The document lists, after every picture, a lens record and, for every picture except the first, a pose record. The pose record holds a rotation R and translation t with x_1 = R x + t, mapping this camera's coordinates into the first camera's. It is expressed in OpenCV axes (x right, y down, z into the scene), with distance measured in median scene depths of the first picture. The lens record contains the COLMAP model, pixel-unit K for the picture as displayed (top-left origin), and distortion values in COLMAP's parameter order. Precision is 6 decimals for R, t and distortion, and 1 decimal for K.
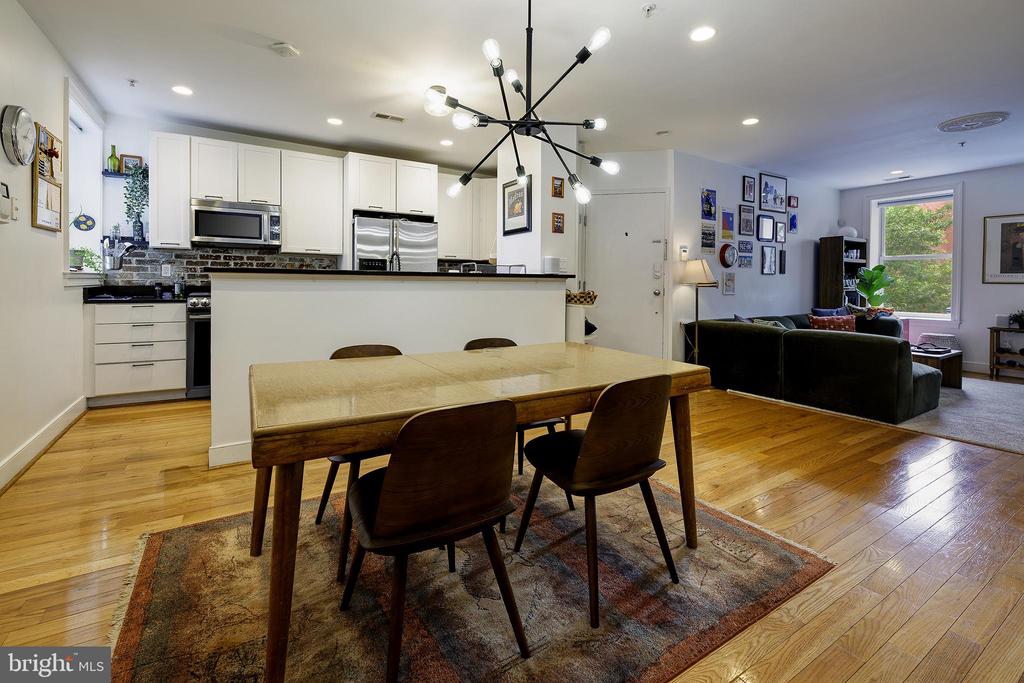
lens RADIAL K [[449.7, 0, 513.3], [0, 449.7, 287.5], [0, 0, 1]] dist [-0.001002, -0.000766]
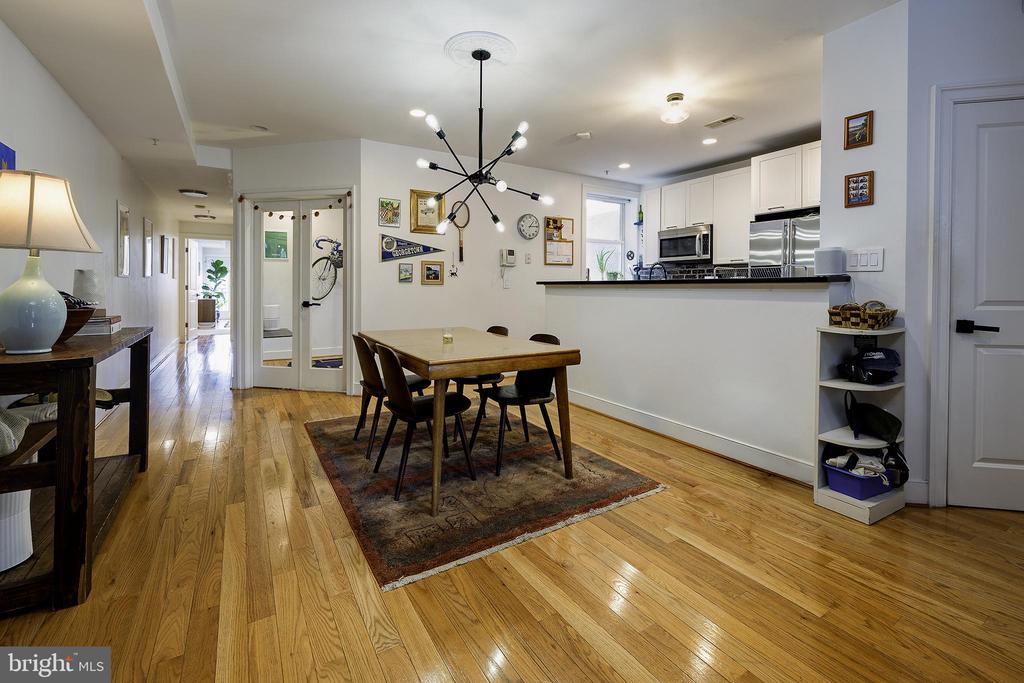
lens RADIAL K [[449.7, 0, 495.4], [0, 449.7, 287.9], [0, 0, 1]] dist [-0.001002, -0.000766]
pose [[-0.033349, -0.009205, -0.999401, 0.650376], [-0.014657, 0.999855, -0.008720, -0.001464], [0.999336, 0.014357, -0.033479, 0.496148]]
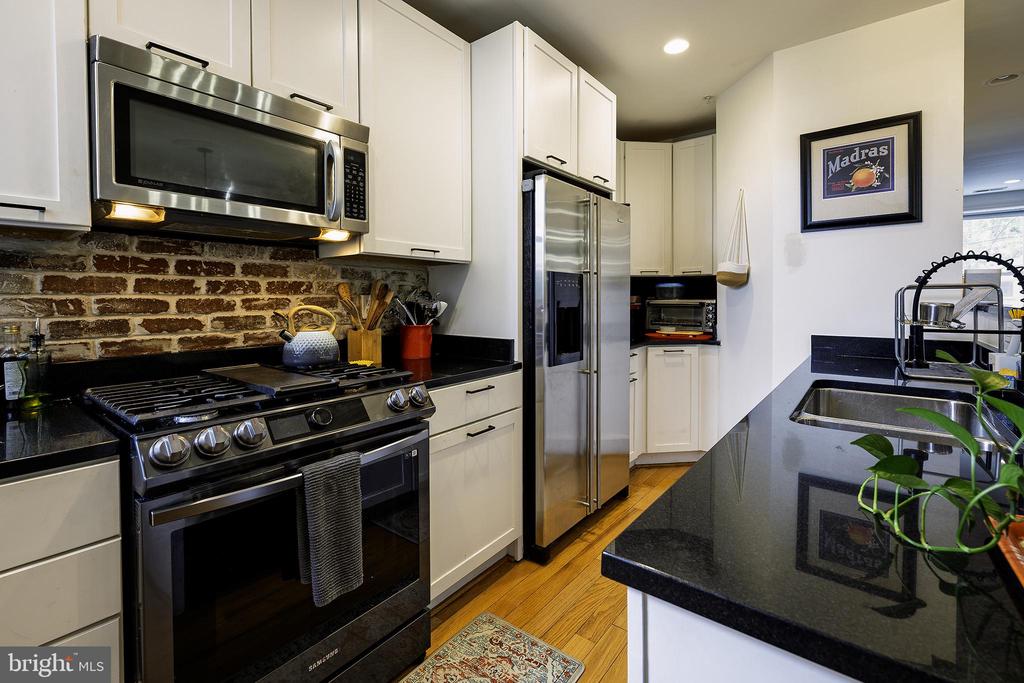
lens RADIAL K [[449.7, 0, 510.6], [0, 449.7, 303.2], [0, 0, 1]] dist [-0.001002, -0.000766]
pose [[0.939250, -0.018536, 0.342732, -0.537256], [0.018669, 0.999821, 0.002911, -0.037056], [-0.342724, 0.003664, 0.939429, 0.619502]]
